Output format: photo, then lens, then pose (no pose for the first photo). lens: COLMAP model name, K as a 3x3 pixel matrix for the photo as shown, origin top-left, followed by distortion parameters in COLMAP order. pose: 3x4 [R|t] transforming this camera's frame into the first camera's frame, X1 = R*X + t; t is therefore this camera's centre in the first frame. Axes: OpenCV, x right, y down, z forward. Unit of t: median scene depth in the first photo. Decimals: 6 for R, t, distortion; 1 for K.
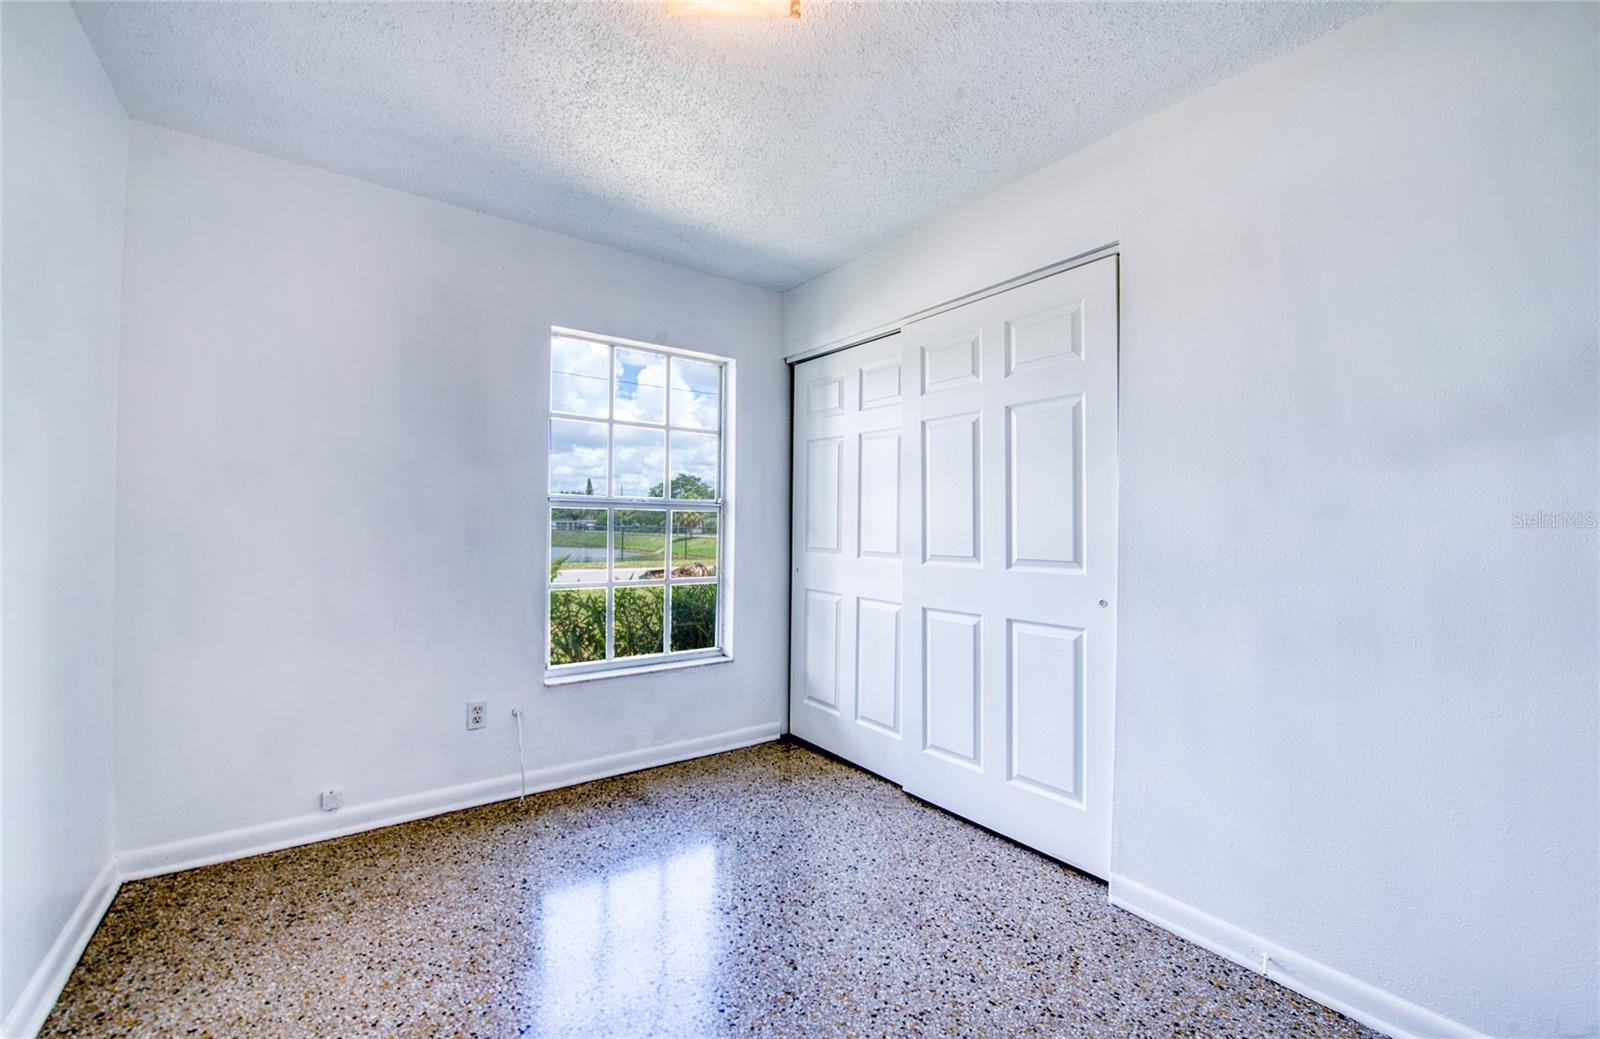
lens RADIAL K [[646.1, 0, 802.3], [0, 646.1, 511.3], [0, 0, 1]] dist [-0.012771, -0.002188]
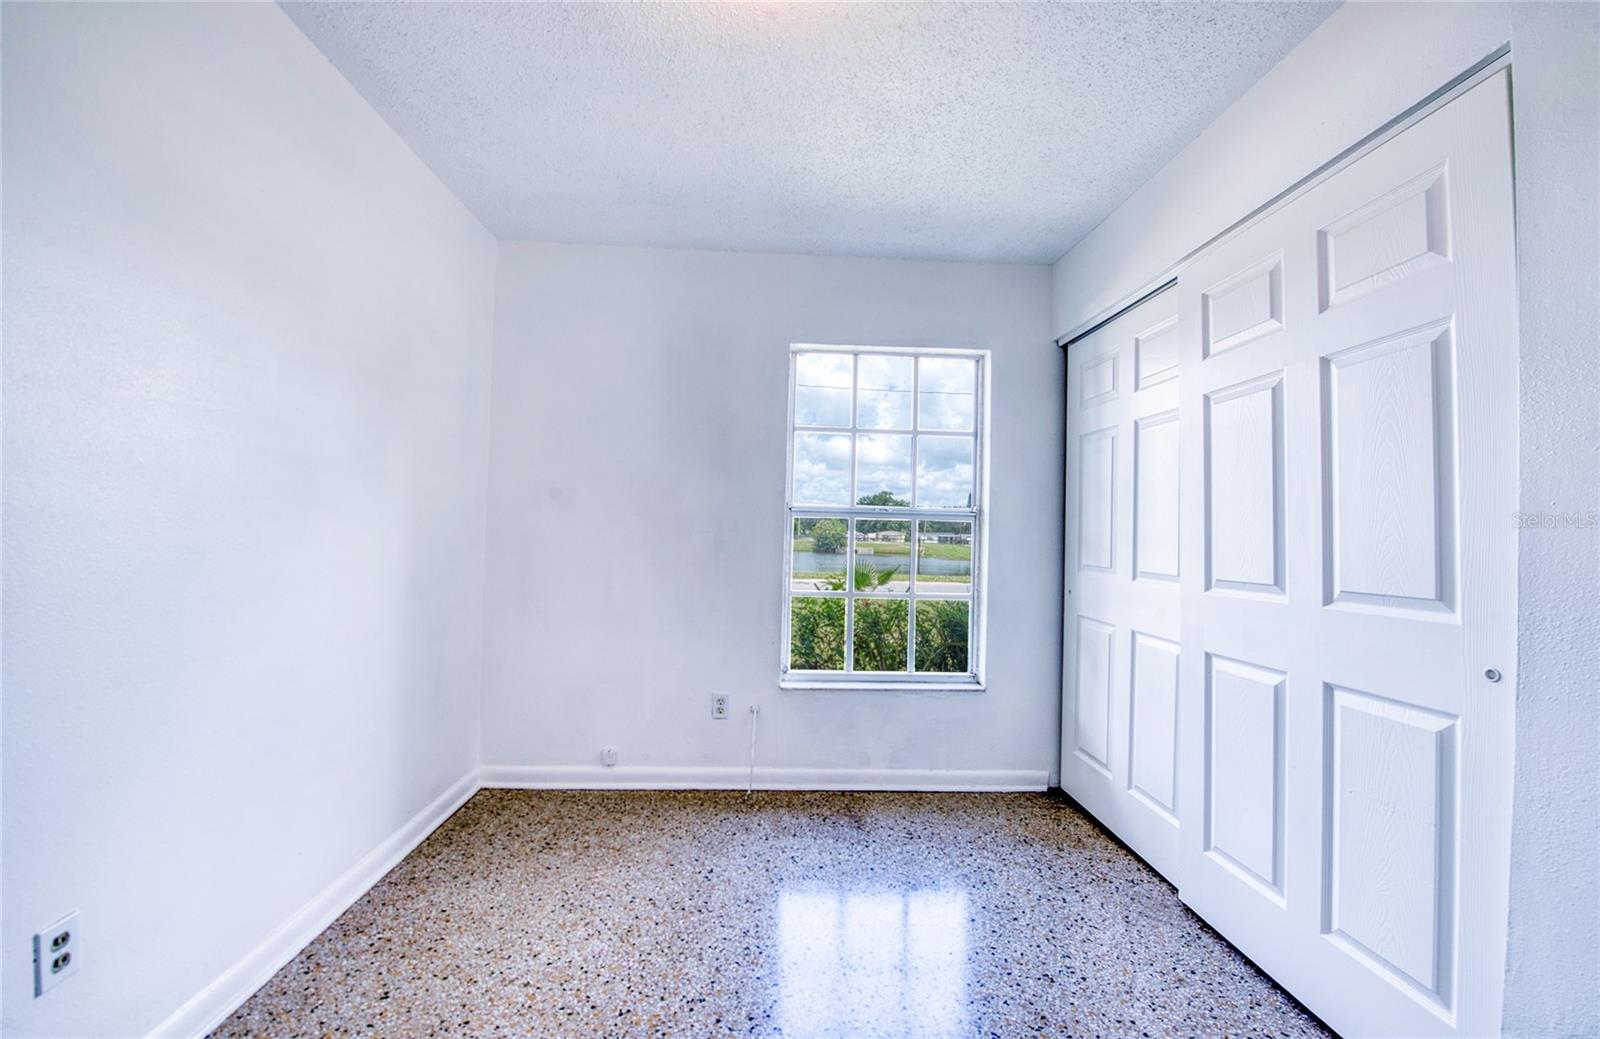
lens RADIAL K [[646.1, 0, 791.1], [0, 646.1, 512.1], [0, 0, 1]] dist [-0.012771, -0.002188]
pose [[0.830267, -0.010205, -0.557273, 0.219834], [-0.001441, 0.999790, -0.020456, 0.008617], [0.557364, 0.017787, 0.830078, 0.154304]]
